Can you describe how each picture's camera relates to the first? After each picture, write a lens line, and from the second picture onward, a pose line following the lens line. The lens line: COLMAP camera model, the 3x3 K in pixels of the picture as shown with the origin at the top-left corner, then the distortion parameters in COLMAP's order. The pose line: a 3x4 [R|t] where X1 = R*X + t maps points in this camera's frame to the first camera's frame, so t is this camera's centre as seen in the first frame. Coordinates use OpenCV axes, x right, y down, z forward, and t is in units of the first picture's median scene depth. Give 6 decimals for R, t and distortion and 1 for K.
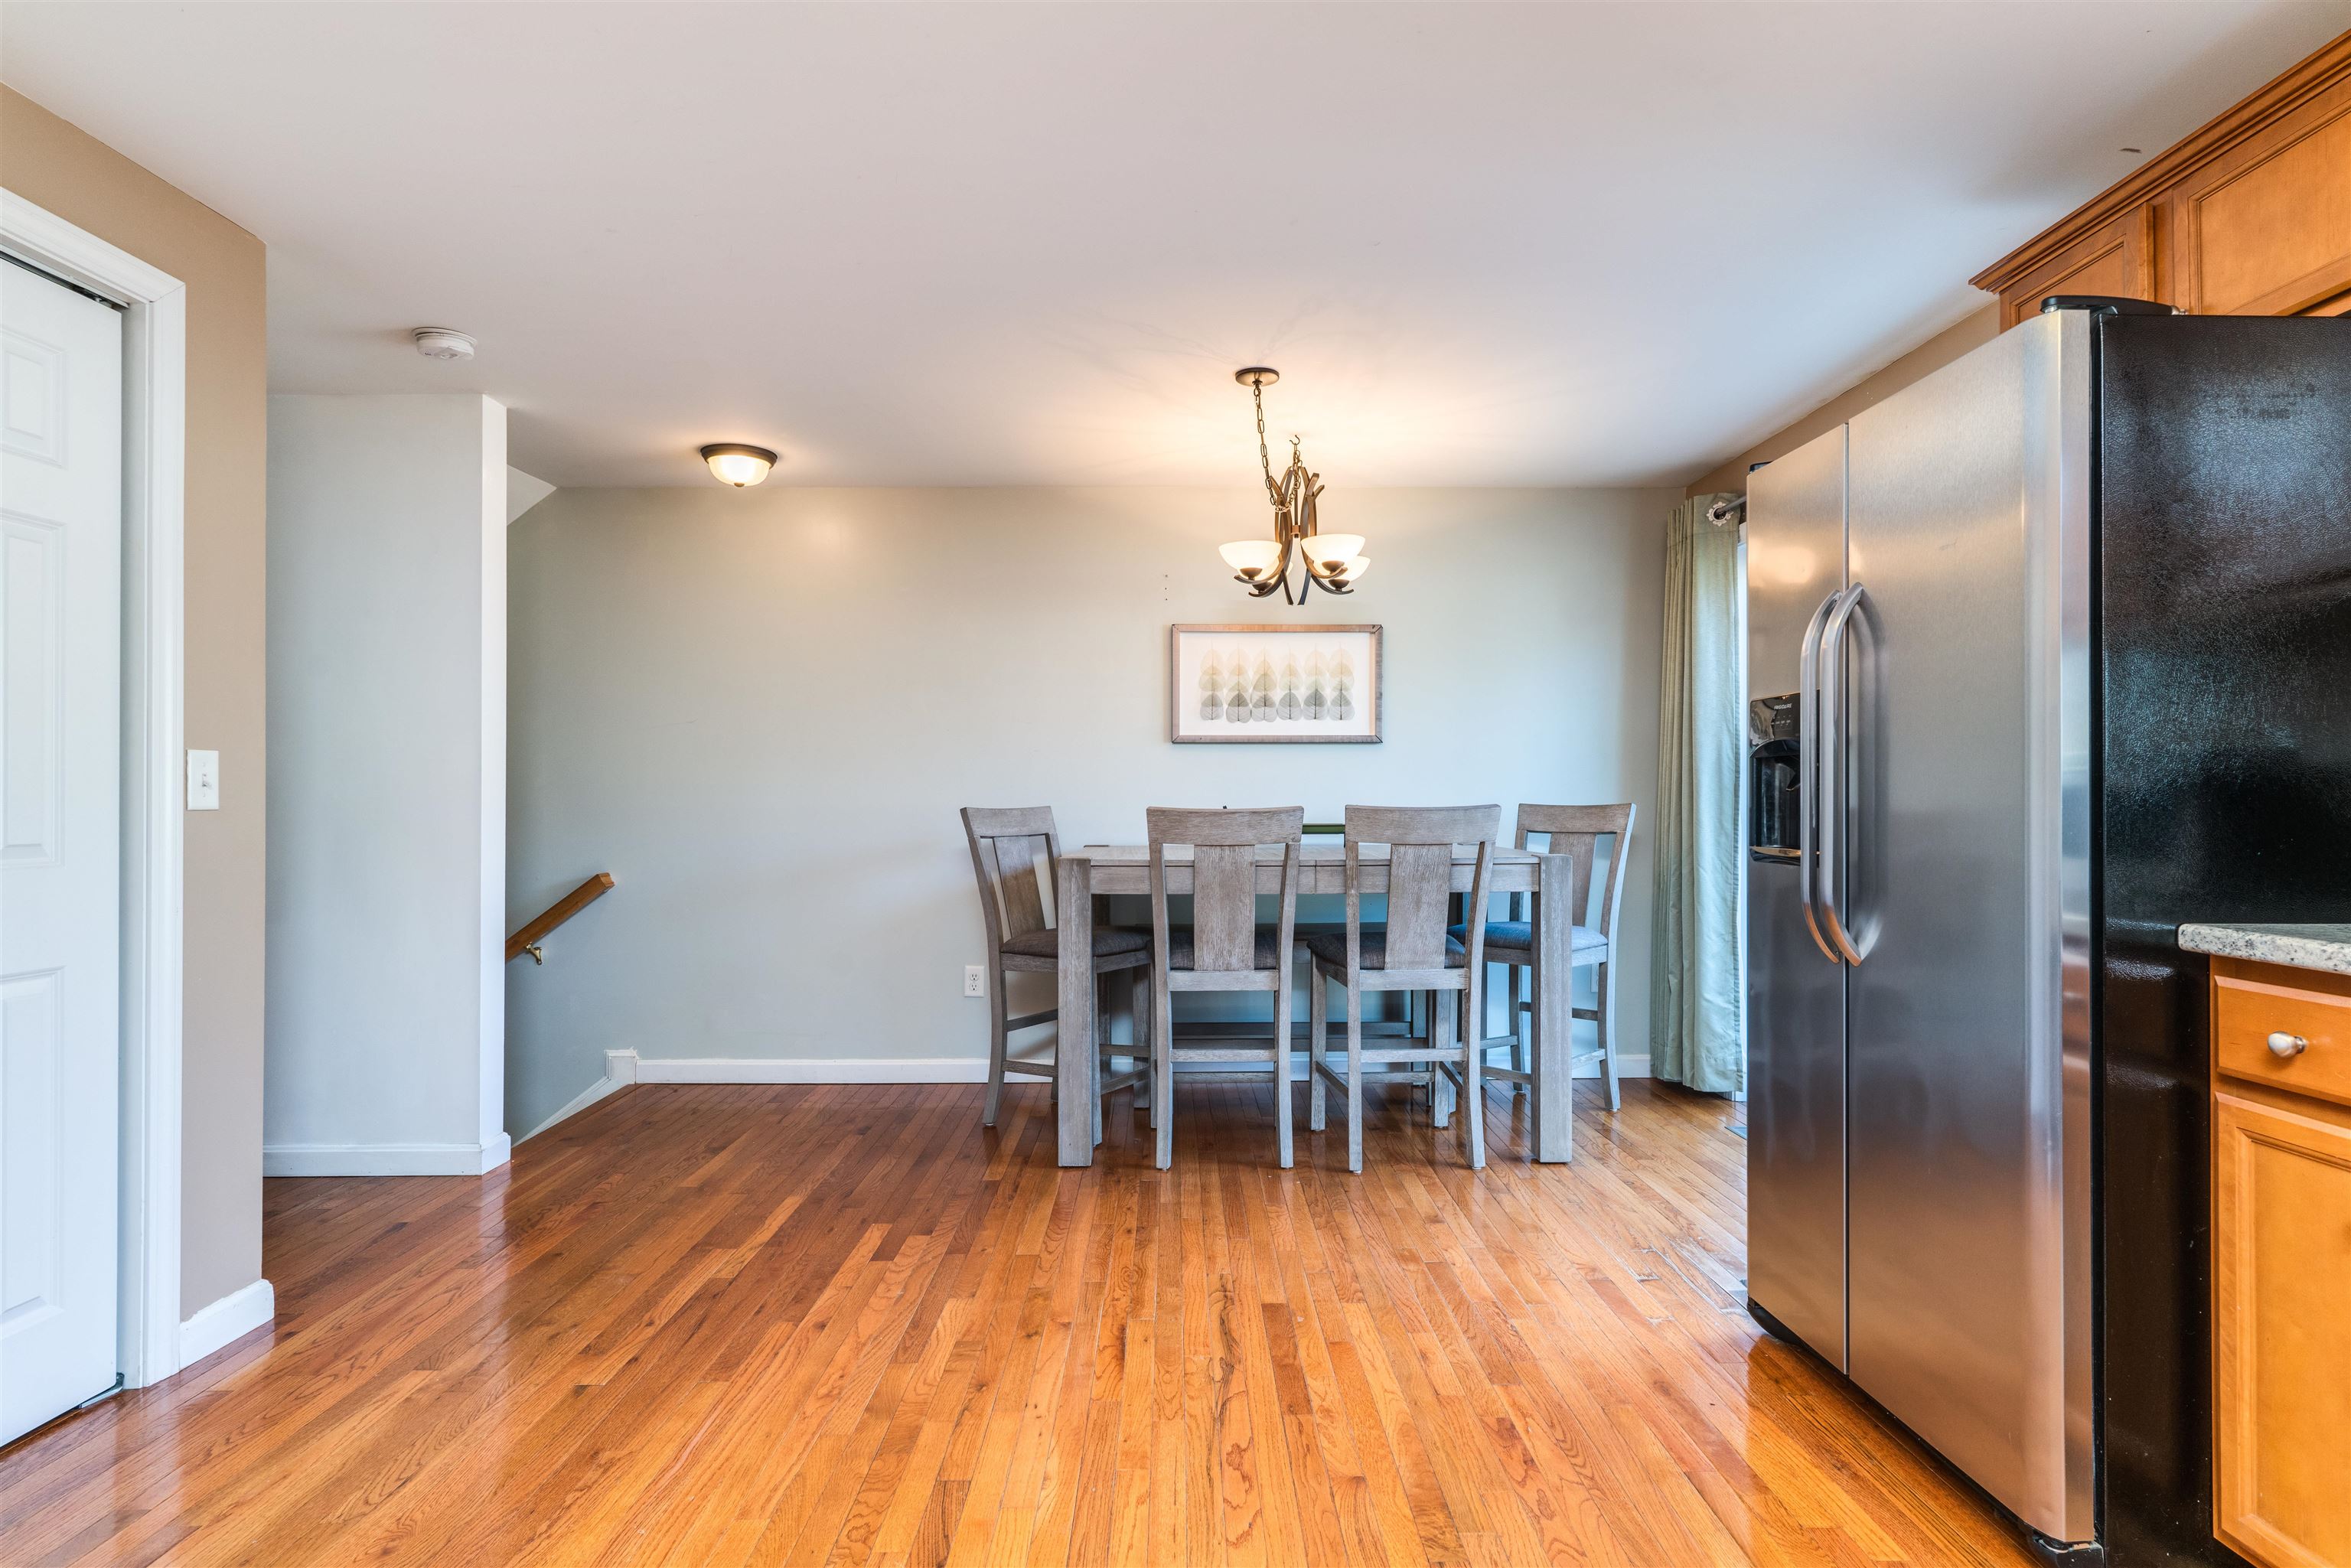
lens RADIAL K [[1204.6, 0, 1180.7], [0, 1204.6, 796.9], [0, 0, 1]] dist [-0.000498, 0.005443]
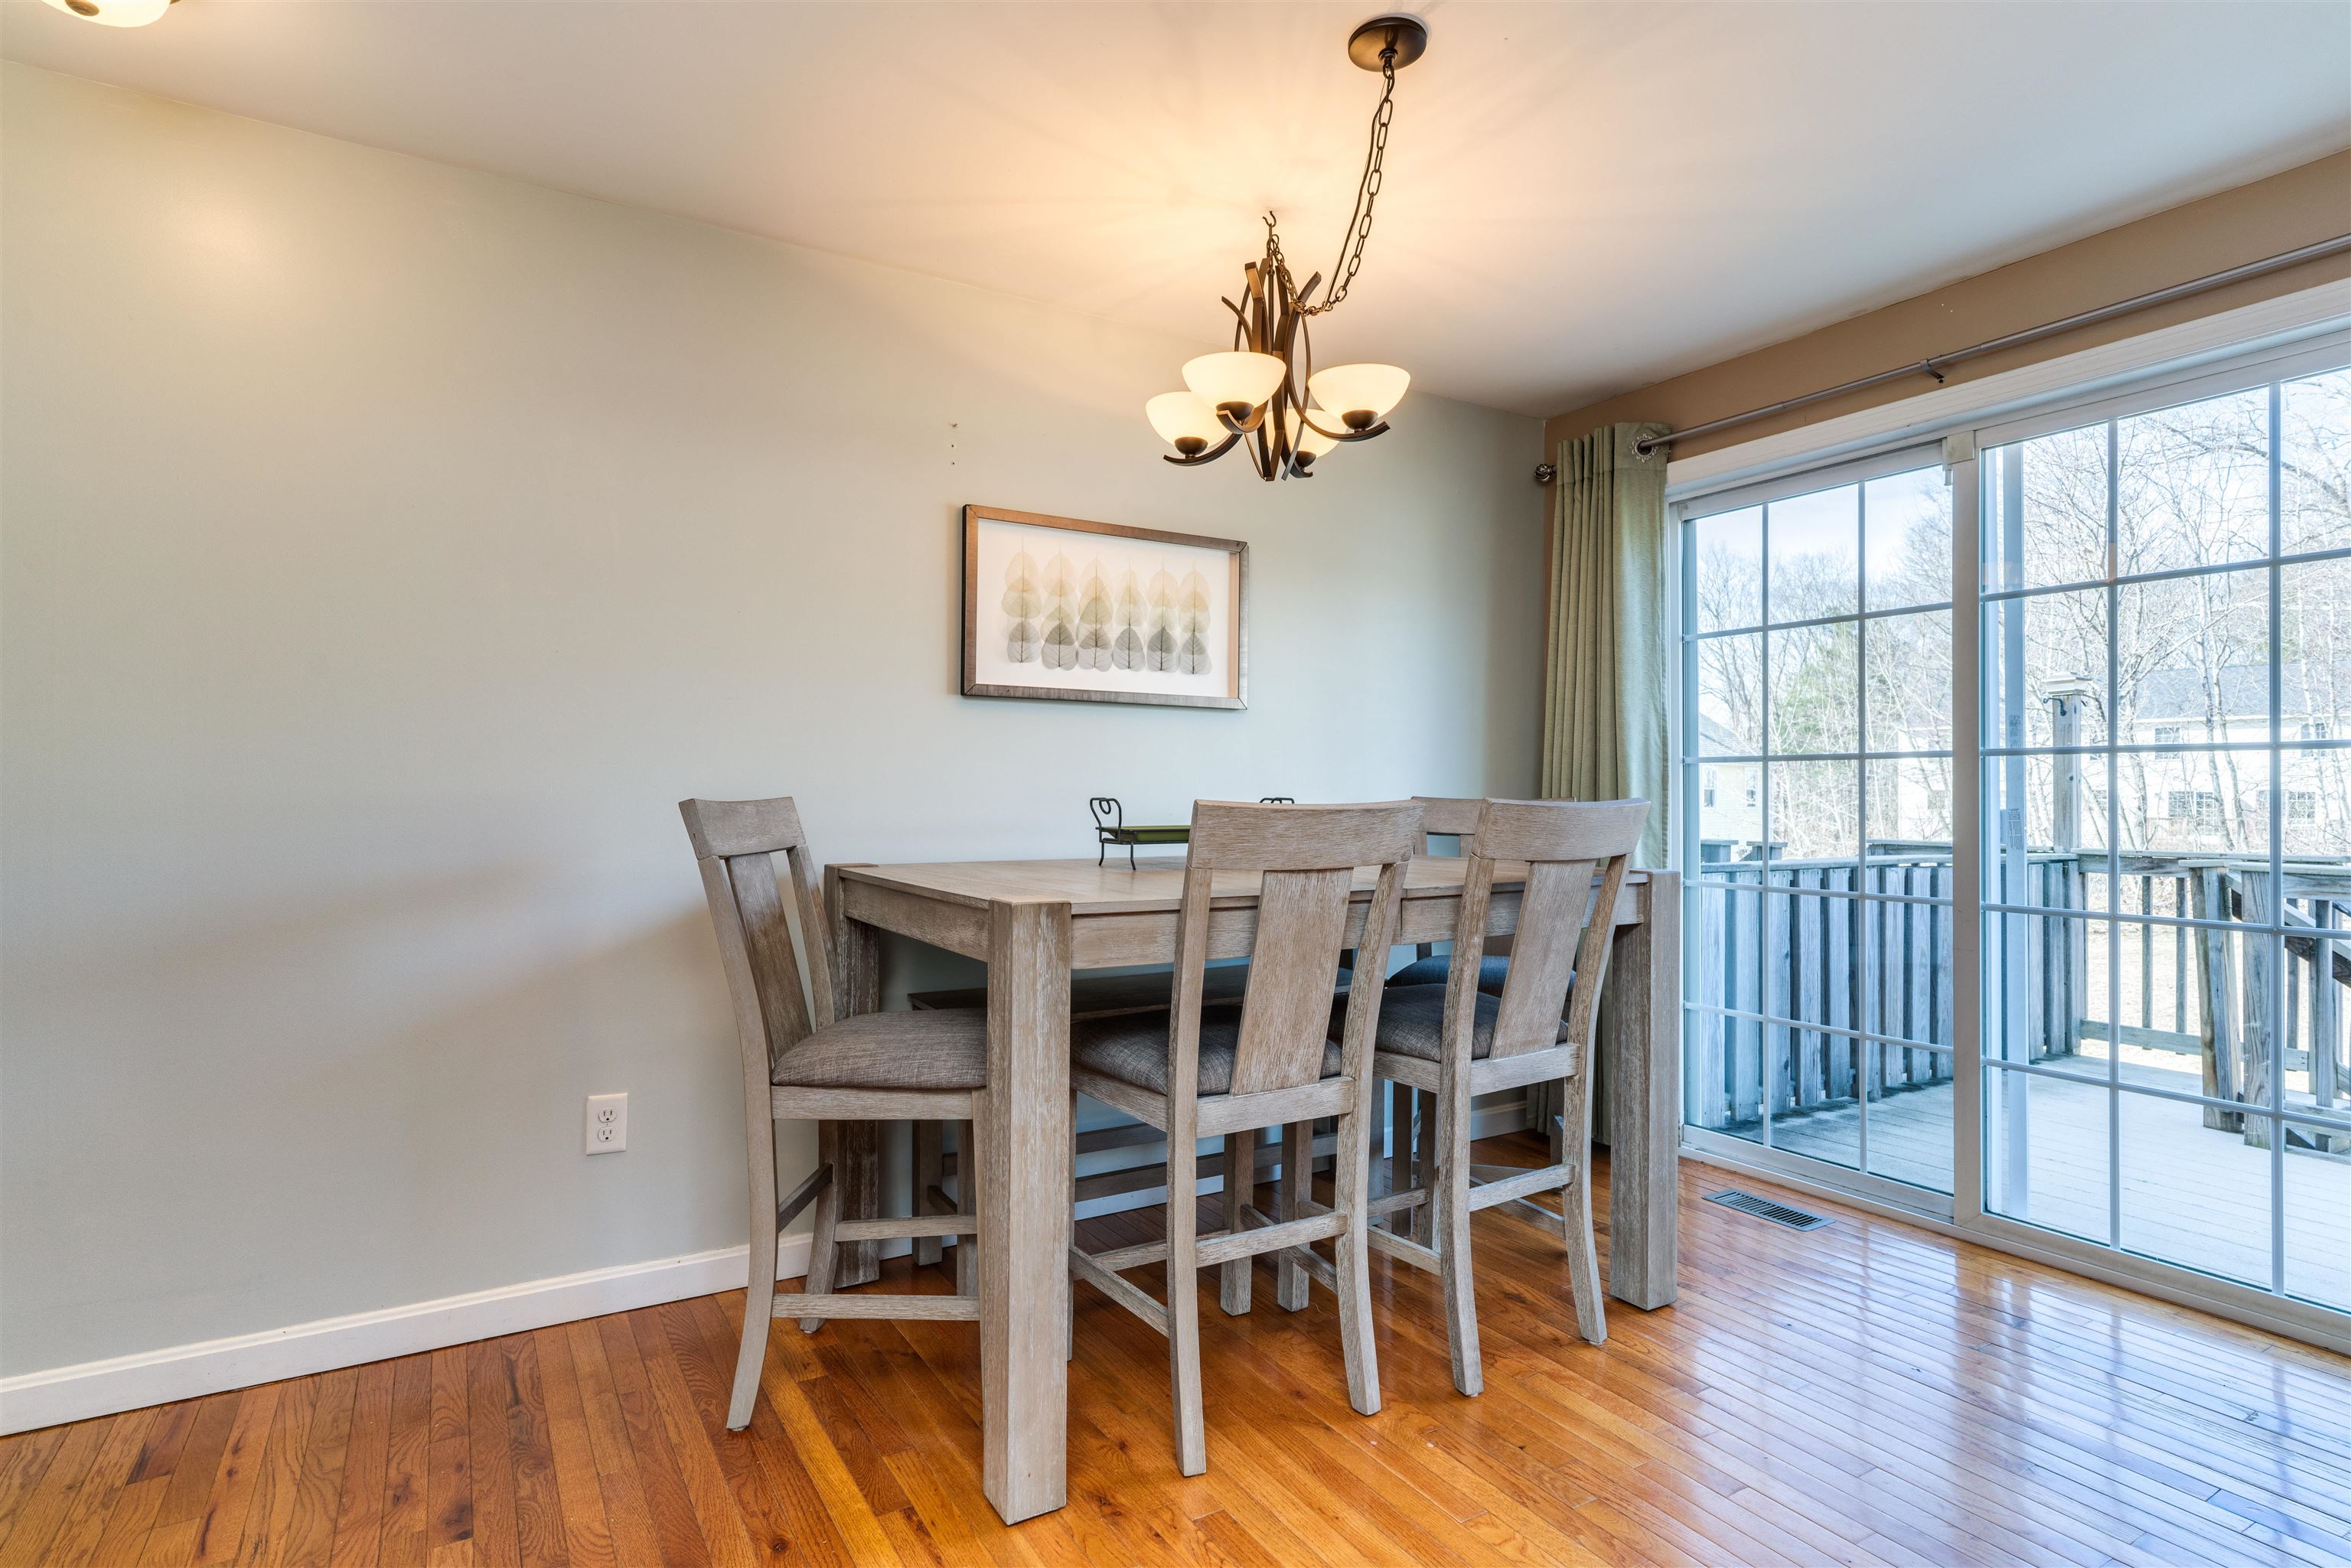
lens RADIAL K [[1204.6, 0, 1170.4], [0, 1204.6, 784.2], [0, 0, 1]] dist [-0.000498, 0.005443]
pose [[0.862775, 0.010085, 0.505488, -0.229417], [-0.008602, 0.999949, -0.005268, 0.003035], [-0.505515, 0.000197, 0.862818, 0.415072]]
